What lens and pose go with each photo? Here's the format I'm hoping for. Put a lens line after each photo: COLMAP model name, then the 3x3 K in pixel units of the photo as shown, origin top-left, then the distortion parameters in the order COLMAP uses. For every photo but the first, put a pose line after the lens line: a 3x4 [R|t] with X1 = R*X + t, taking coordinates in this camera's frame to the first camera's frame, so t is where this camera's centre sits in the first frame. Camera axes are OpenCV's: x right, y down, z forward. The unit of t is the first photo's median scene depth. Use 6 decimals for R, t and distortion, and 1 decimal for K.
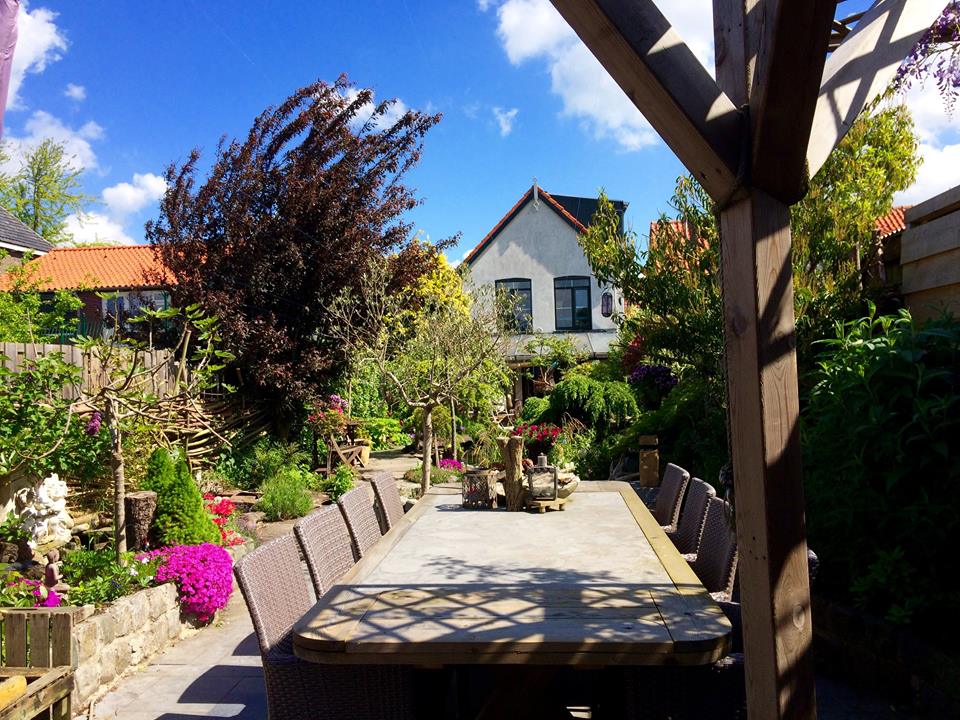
lens RADIAL K [[826.0, 0, 483.1], [0, 826.0, 366.9], [0, 0, 1]] dist [0.067519, -0.063748]
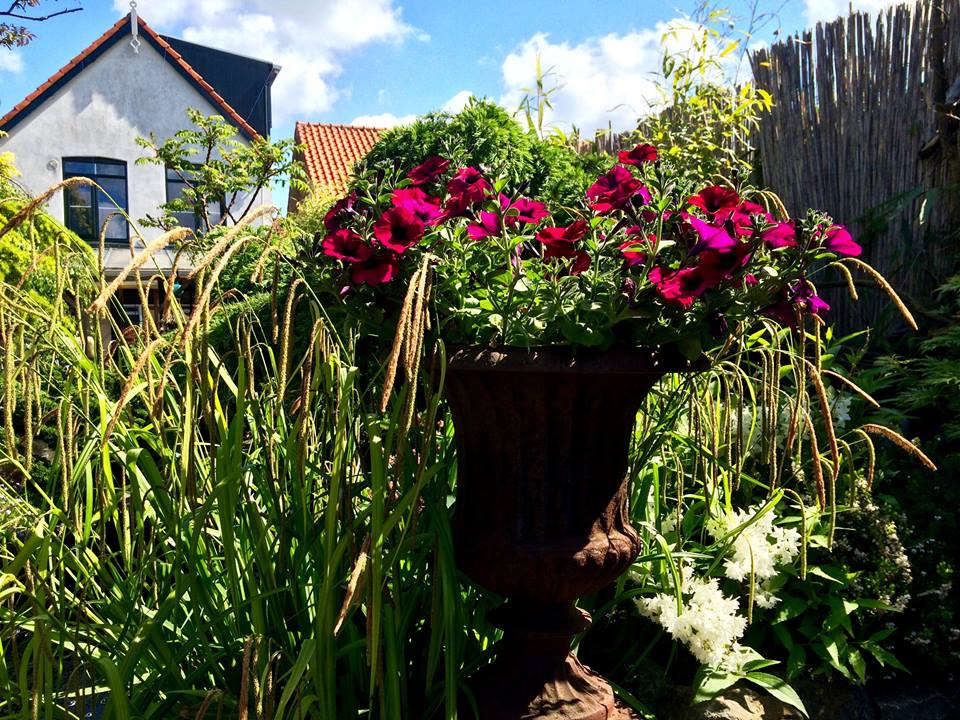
lens RADIAL K [[826.0, 0, 487.6], [0, 826.0, 360.0], [0, 0, 1]] dist [0.067519, -0.063748]
pose [[0.884302, -0.000108, 0.466915, 0.003187], [-0.011131, 0.999711, 0.021313, 0.030062], [-0.466782, -0.024044, 0.884046, 0.302401]]
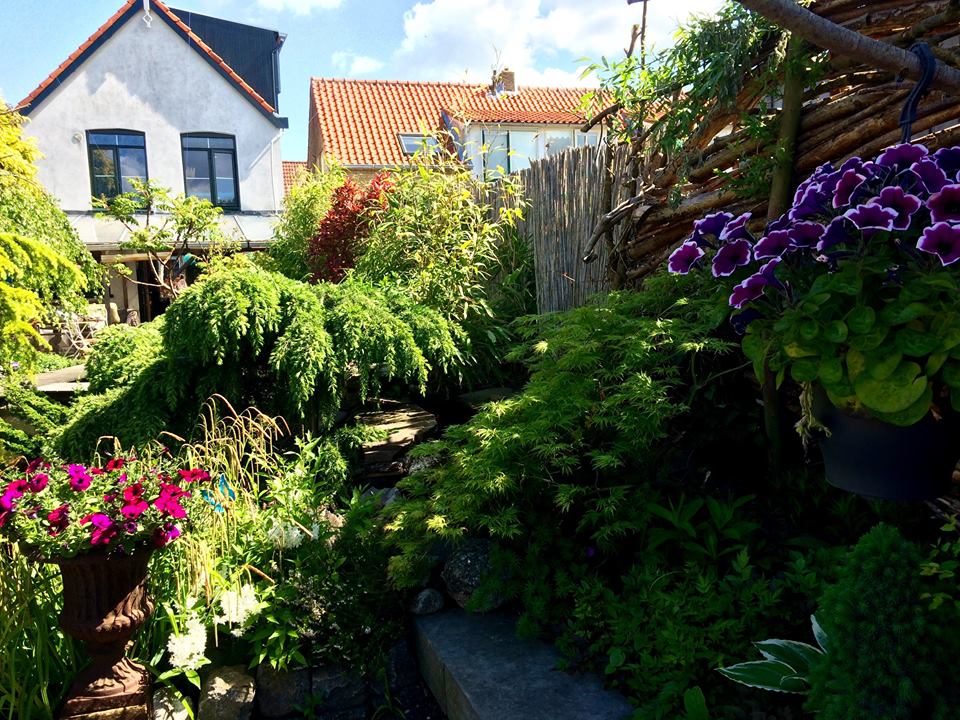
lens RADIAL K [[826.0, 0, 487.9], [0, 826.0, 359.1], [0, 0, 1]] dist [0.067519, -0.063748]
pose [[0.909674, -0.041162, 0.413279, 0.023185], [-0.003908, 0.994184, 0.107622, 0.004410], [-0.415305, -0.099516, 0.904222, 0.244621]]
